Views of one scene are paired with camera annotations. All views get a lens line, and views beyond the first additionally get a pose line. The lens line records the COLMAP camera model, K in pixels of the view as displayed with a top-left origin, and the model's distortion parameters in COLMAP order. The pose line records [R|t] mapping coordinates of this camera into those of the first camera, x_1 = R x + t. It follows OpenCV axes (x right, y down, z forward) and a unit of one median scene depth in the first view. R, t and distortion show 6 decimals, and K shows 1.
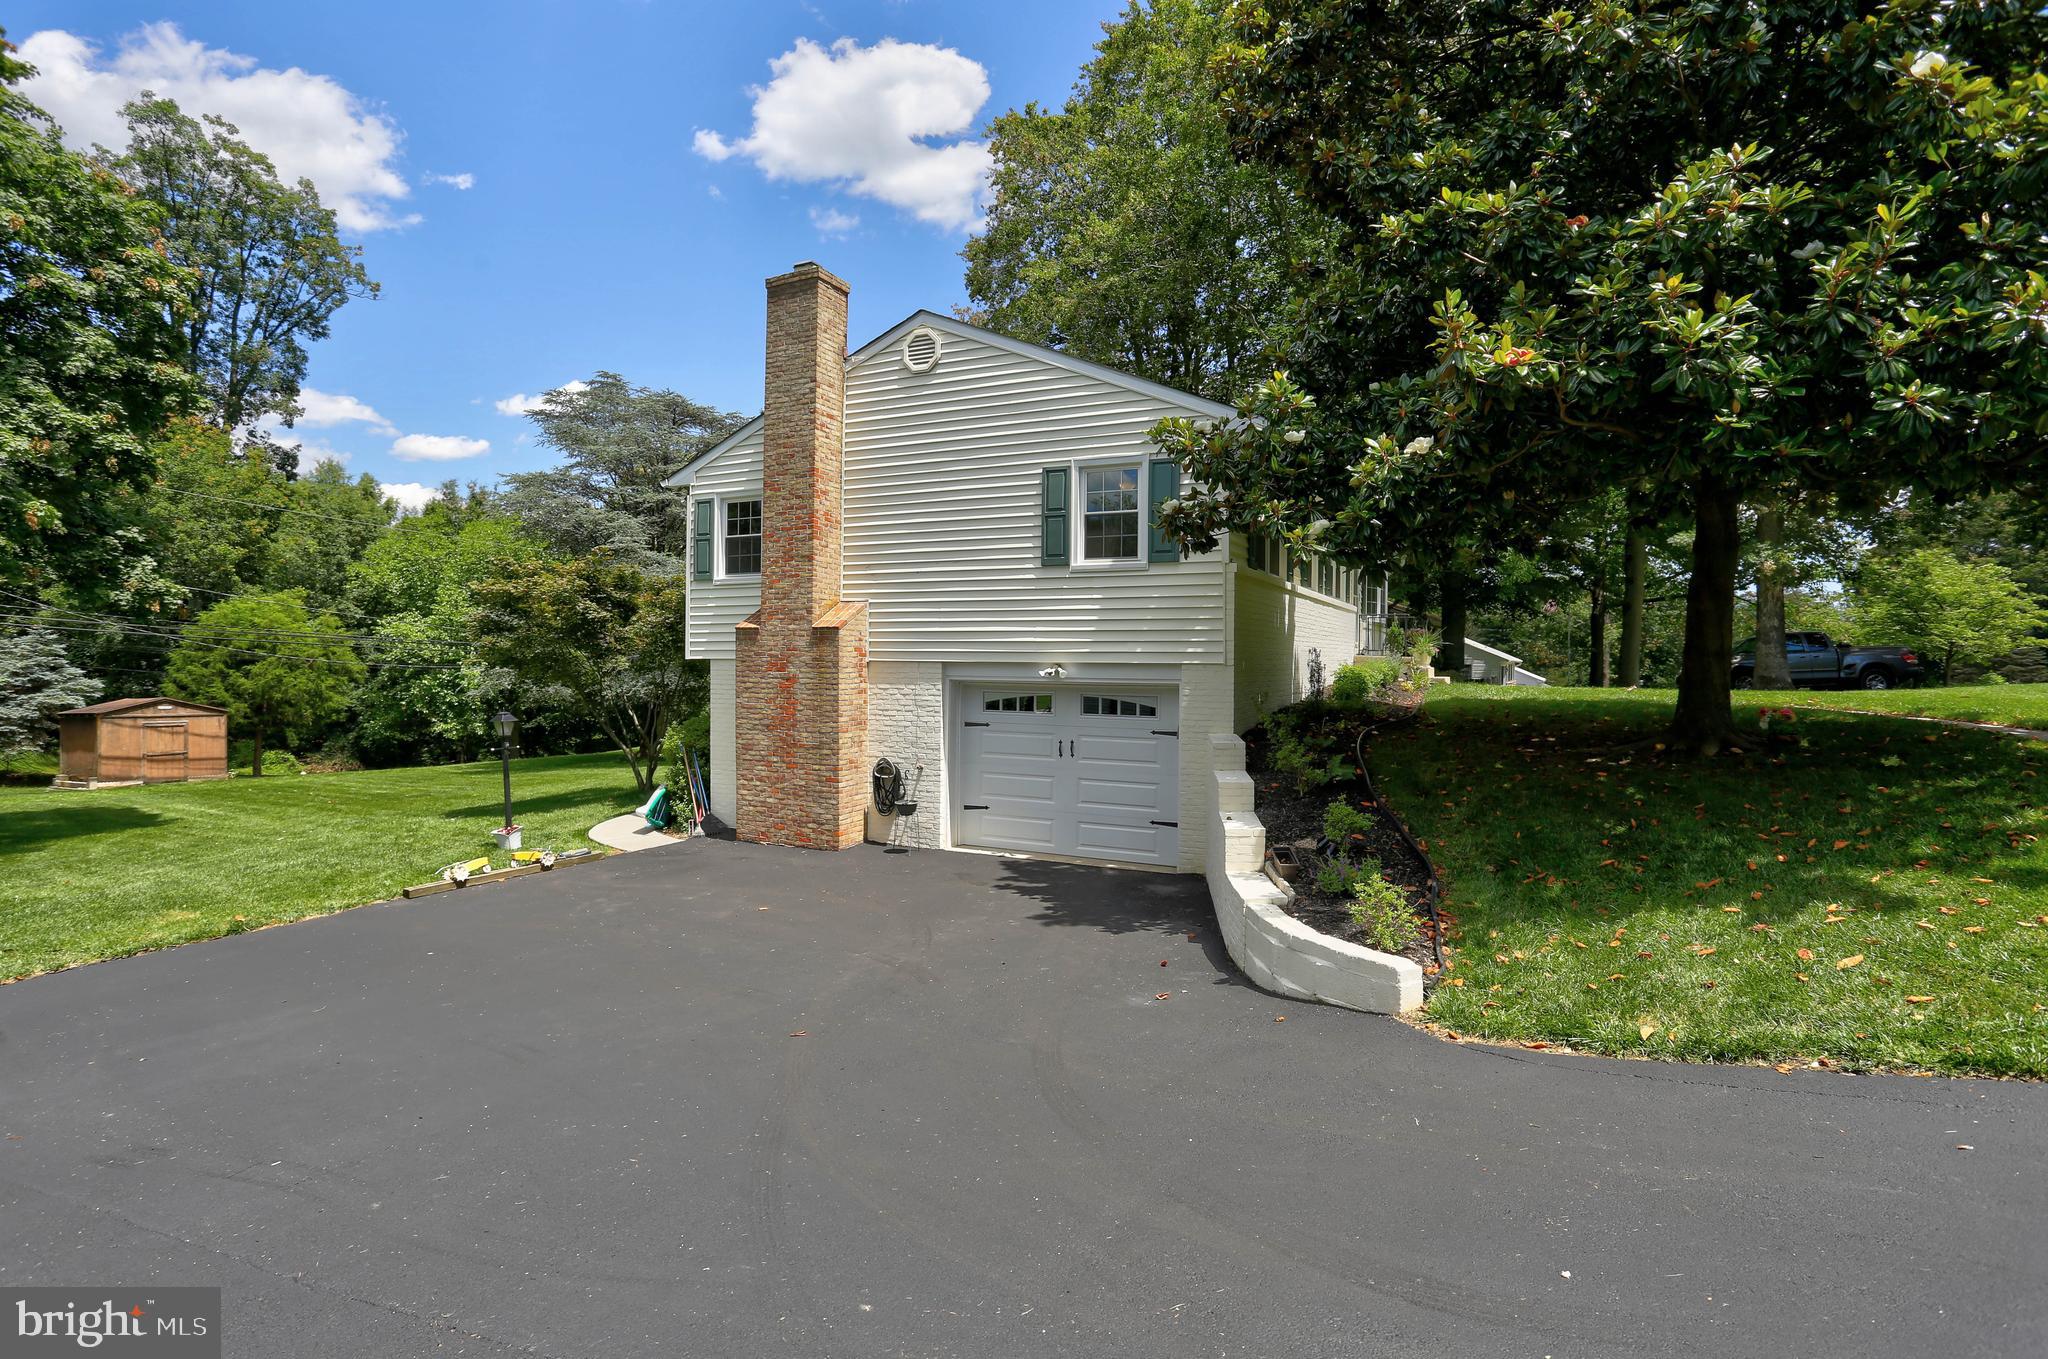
lens RADIAL K [[1018.5, 0, 1019.9], [0, 1018.5, 677.0], [0, 0, 1]] dist [-0.068197, 0.032467]
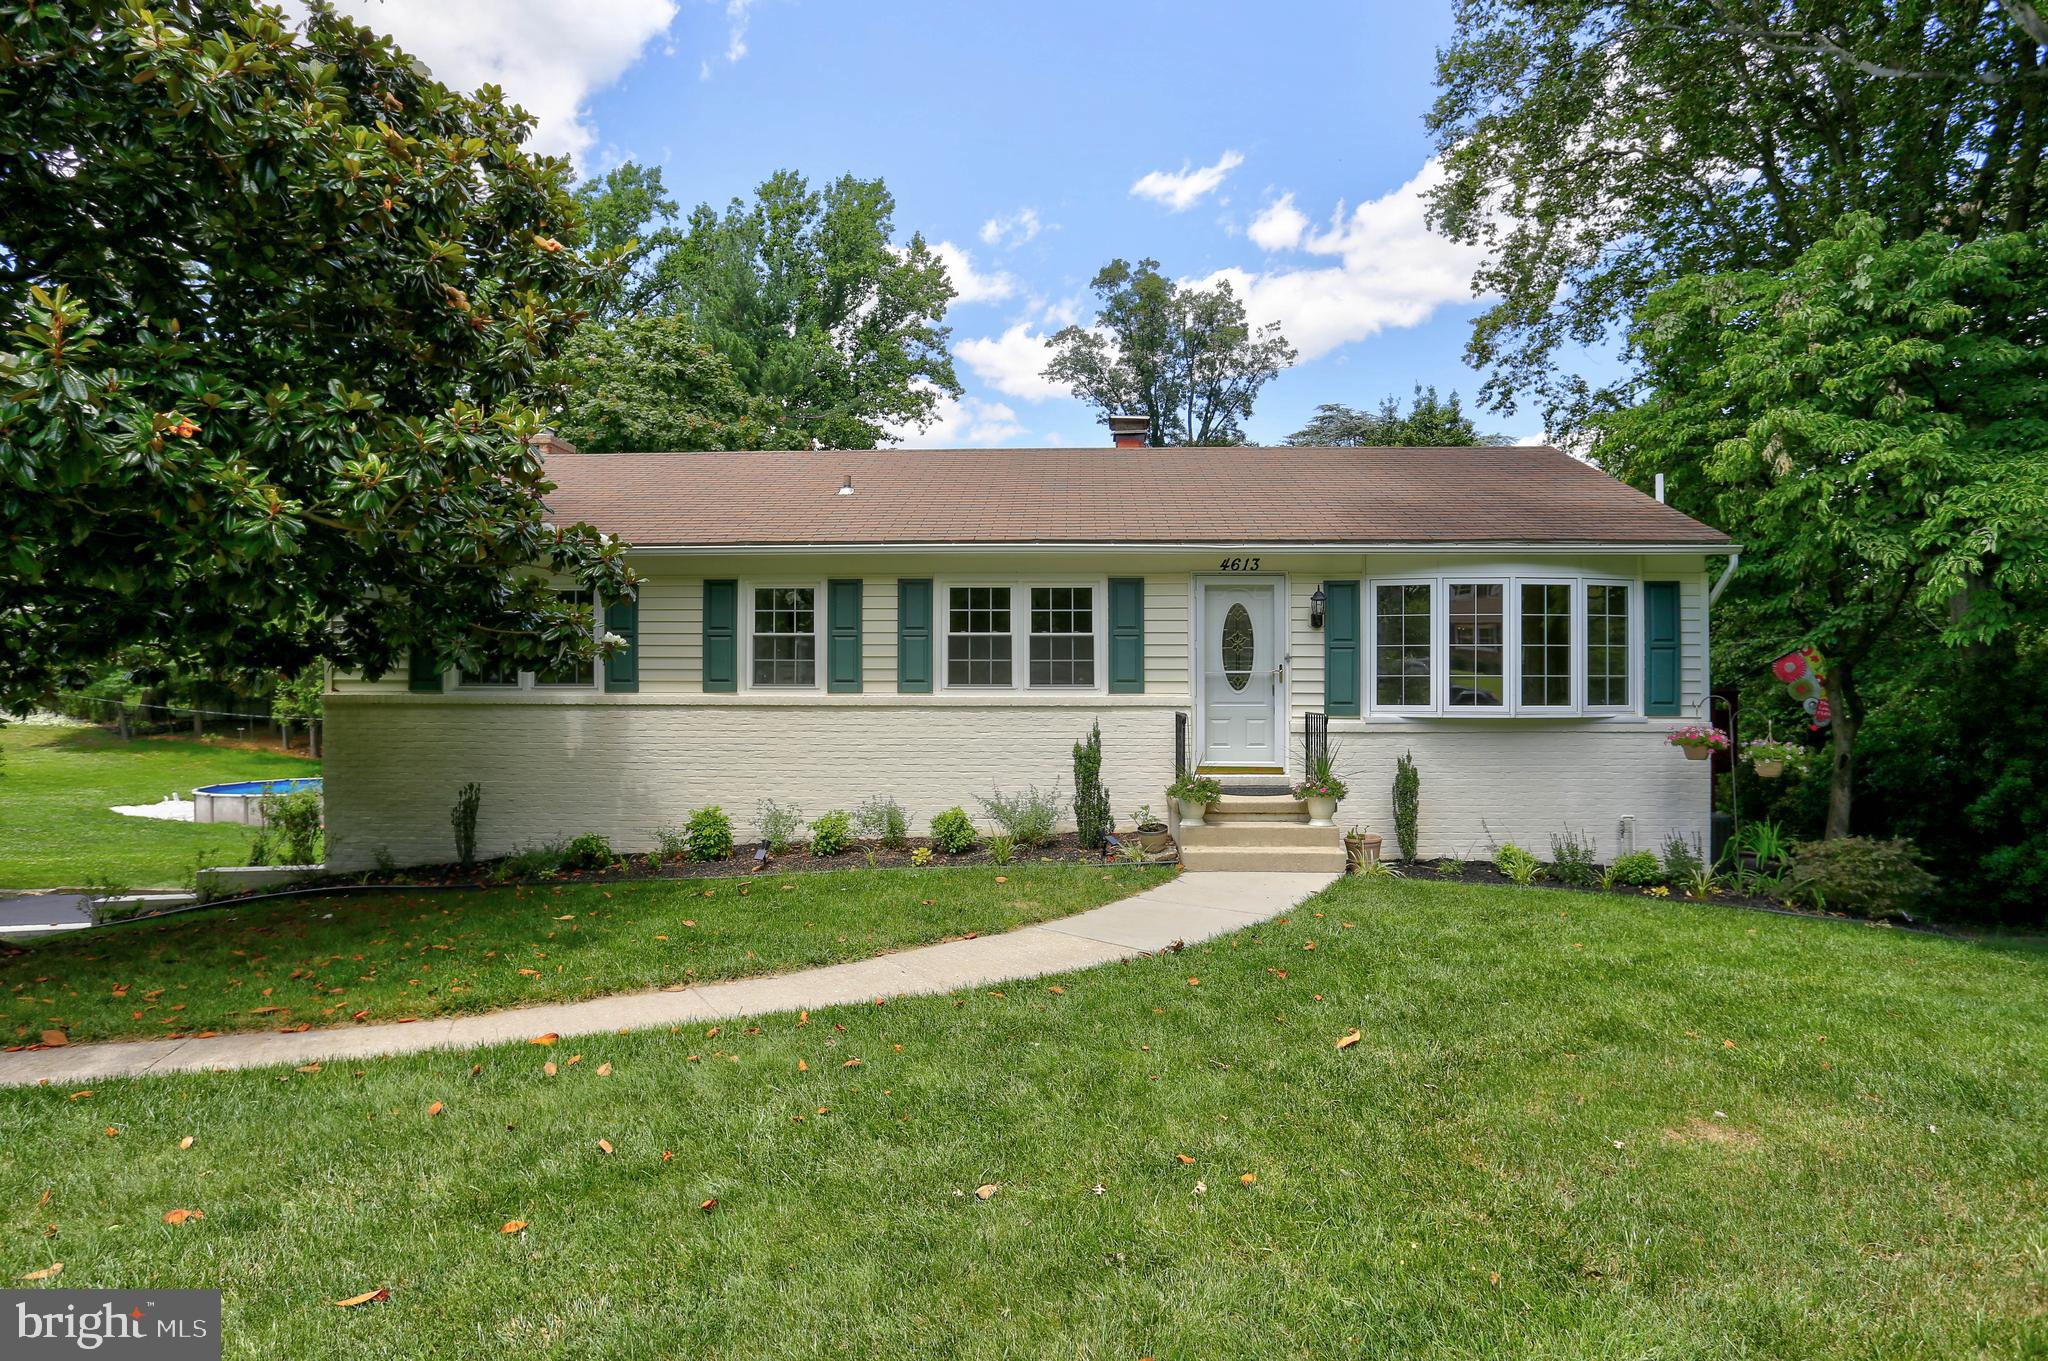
lens RADIAL K [[1156.2, 0, 1039.4], [0, 1156.2, 686.7], [0, 0, 1]] dist [-0.069402, 0.000096]
pose [[0.403870, -0.007110, -0.914789, 1.148953], [-0.012232, 0.999838, -0.013171, -0.088284], [0.914735, 0.016509, 0.403718, 0.931959]]
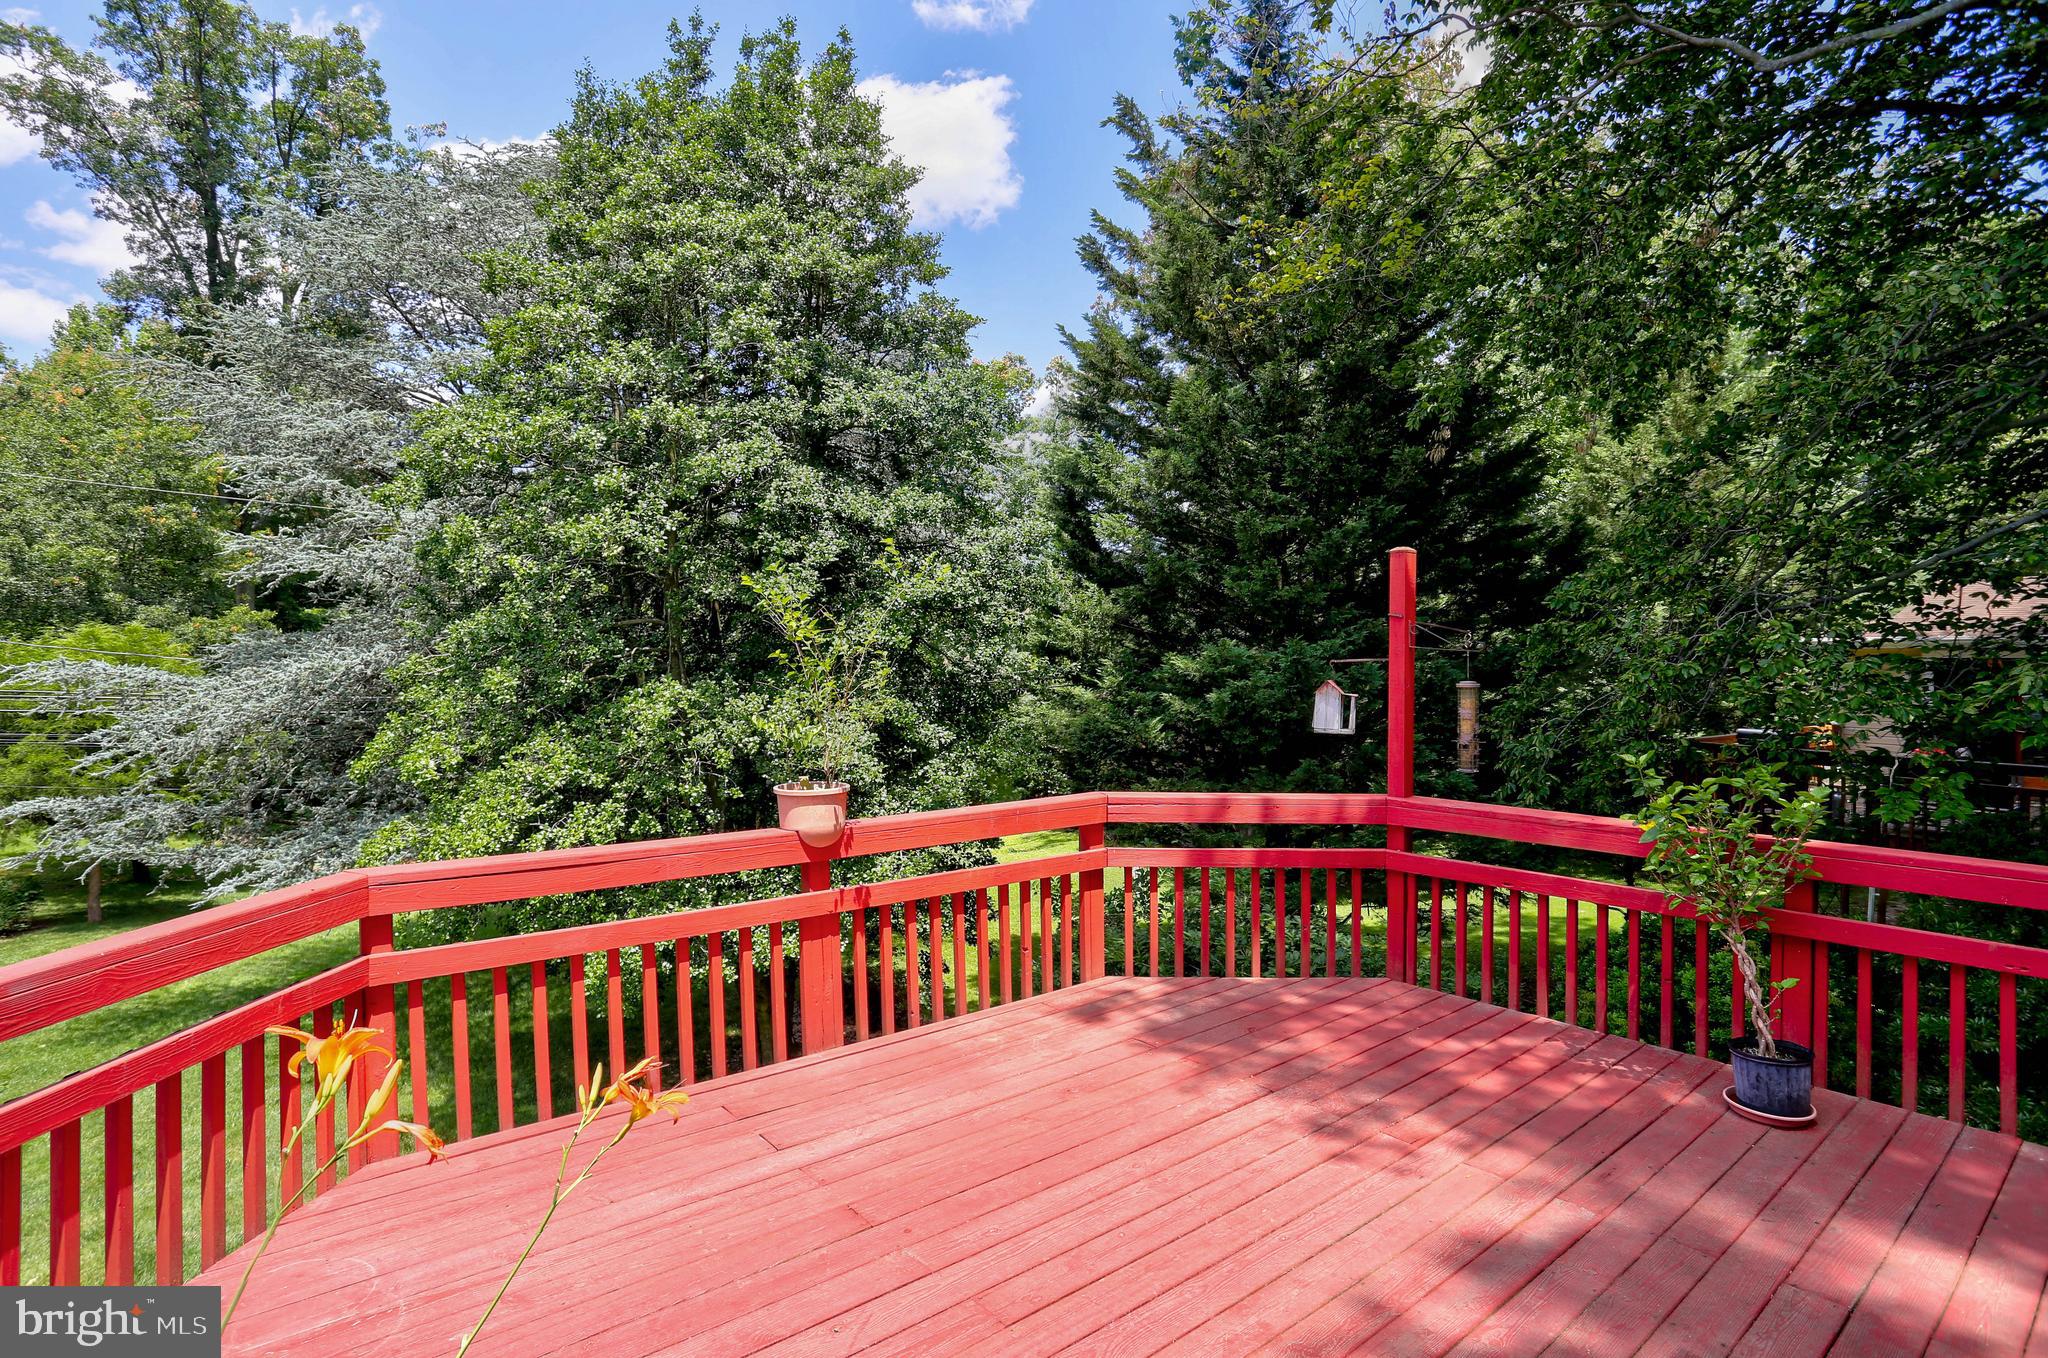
lens RADIAL K [[1035.5, 0, 1010.6], [0, 1035.5, 650.0], [0, 0, 1]] dist [-0.072385, 0.034646]
pose [[0.901694, -0.007729, -0.432305, 0.026209], [-0.001552, 0.999776, -0.021111, -0.139354], [0.432371, 0.019707, 0.901480, 1.782910]]
